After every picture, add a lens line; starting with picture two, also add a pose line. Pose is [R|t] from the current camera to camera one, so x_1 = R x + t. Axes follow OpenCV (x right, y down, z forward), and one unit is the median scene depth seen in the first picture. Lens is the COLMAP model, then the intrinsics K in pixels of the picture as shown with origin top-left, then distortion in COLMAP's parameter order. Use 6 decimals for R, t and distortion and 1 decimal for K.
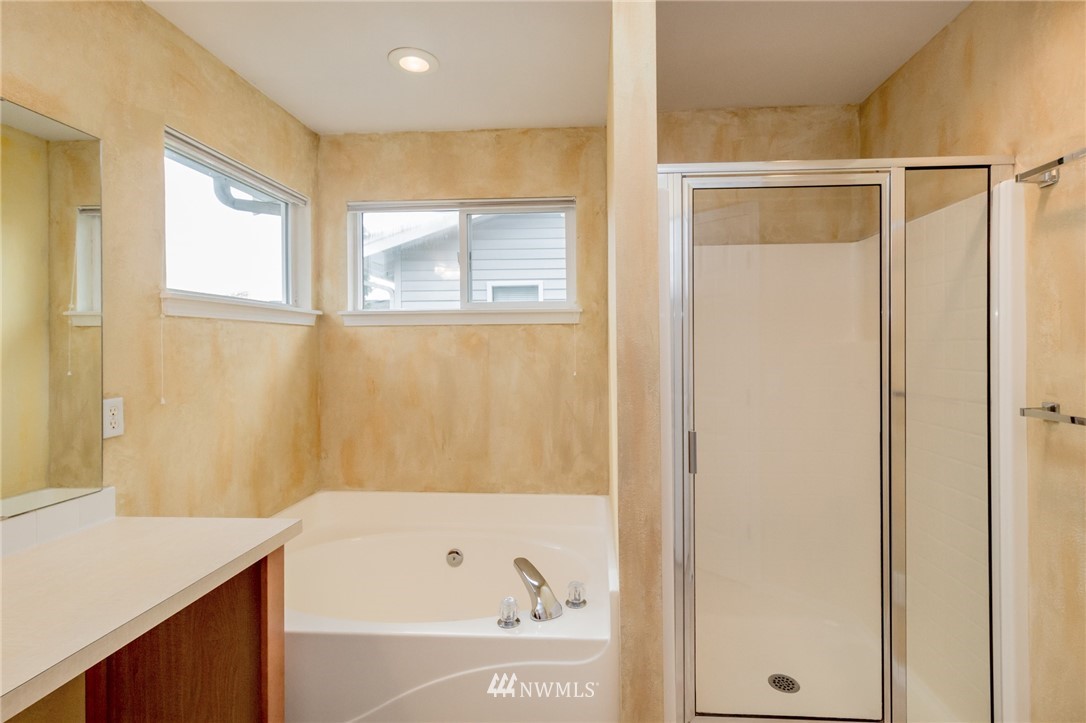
lens RADIAL K [[505.0, 0, 547.1], [0, 505.0, 353.7], [0, 0, 1]] dist [0.005492, 0.000051]
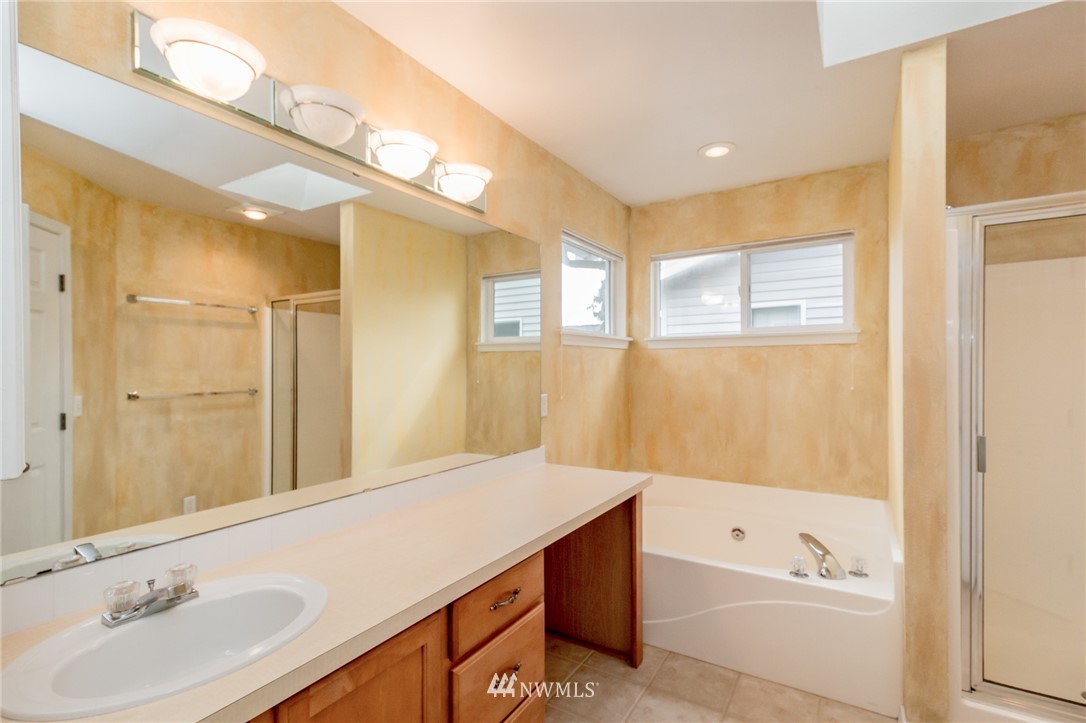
lens RADIAL K [[505.0, 0, 536.9], [0, 505.0, 374.9], [0, 0, 1]] dist [0.005492, 0.000051]
pose [[0.892915, 0.007861, -0.450157, -0.065626], [-0.006047, 0.999967, 0.005467, 0.008427], [0.450185, -0.002159, 0.892933, -0.322770]]
